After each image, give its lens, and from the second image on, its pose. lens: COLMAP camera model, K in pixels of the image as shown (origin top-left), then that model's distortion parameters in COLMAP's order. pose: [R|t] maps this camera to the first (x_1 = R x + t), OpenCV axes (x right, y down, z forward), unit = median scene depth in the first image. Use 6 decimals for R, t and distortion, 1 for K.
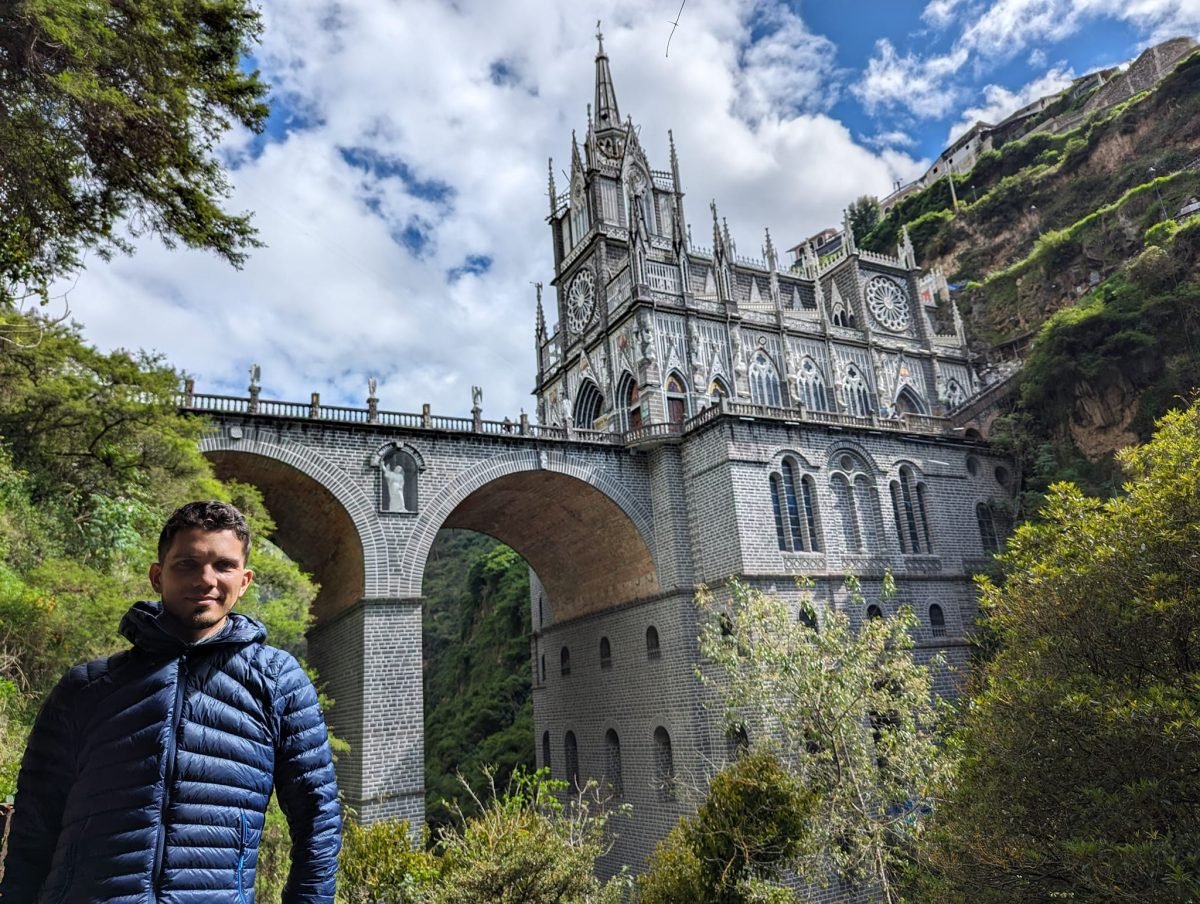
lens RADIAL K [[875.6, 0, 600.0], [0, 875.6, 452.0], [0, 0, 1]] dist [0.073238, -0.072959]
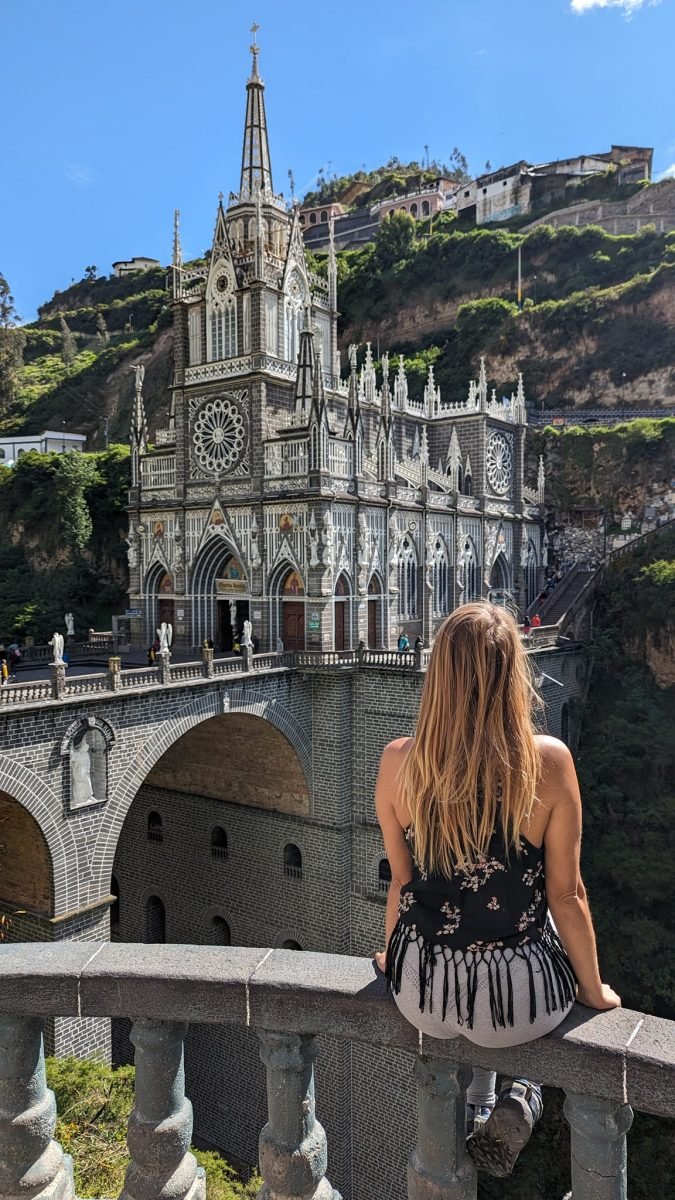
lens RADIAL K [[880.2, 0, 342.9], [0, 880.2, 610.7], [0, 0, 1]] dist [0.063848, -0.052316]
pose [[0.902804, 0.058246, 0.426090, -0.294074], [-0.186880, 0.945483, 0.266718, -0.290308], [-0.387326, -0.320422, 0.864470, 0.183619]]
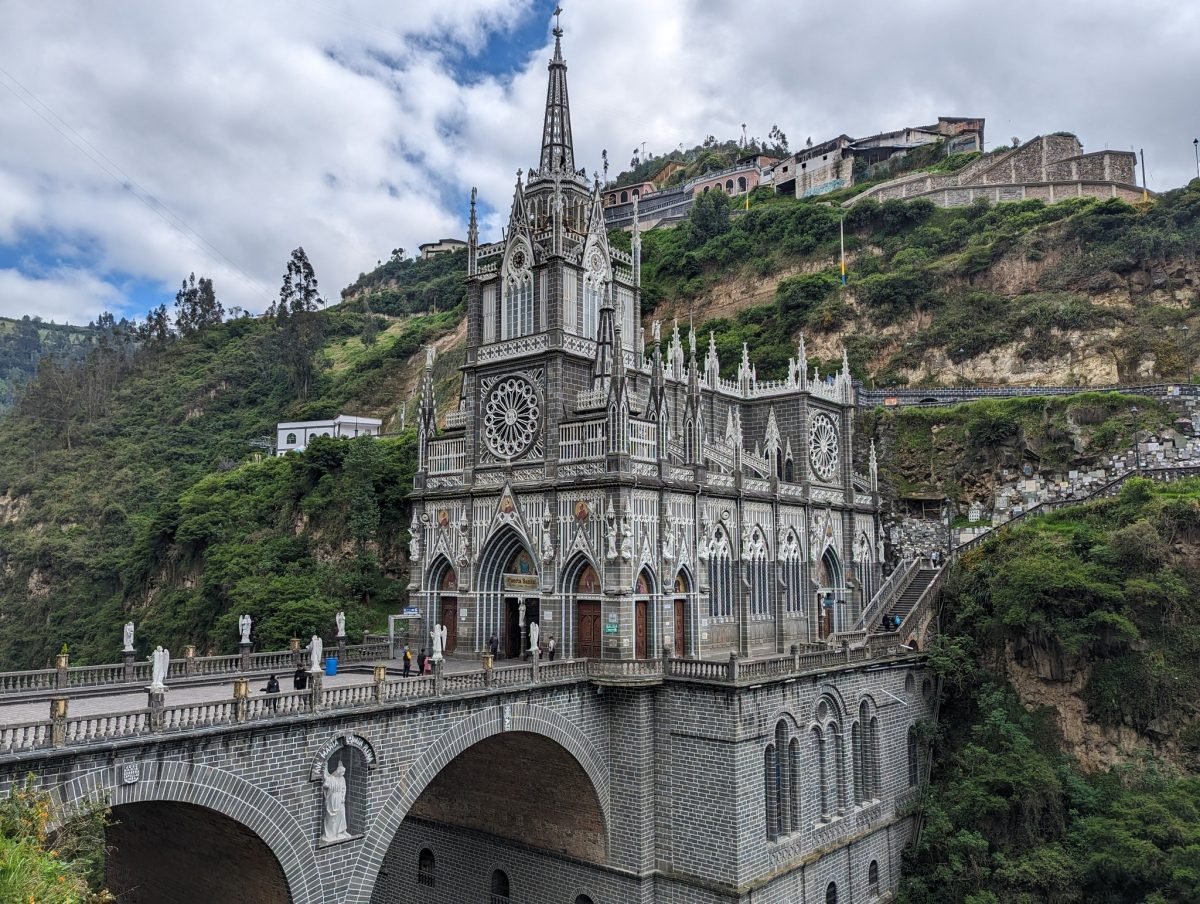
lens RADIAL K [[970.6, 0, 600.0], [0, 970.6, 452.0], [0, 0, 1]] dist [0.087165, -0.072794]
pose [[0.926374, 0.125507, 0.355076, -0.276431], [-0.179172, 0.976173, 0.122408, -0.289295], [-0.331253, -0.177016, 0.926789, 0.191301]]
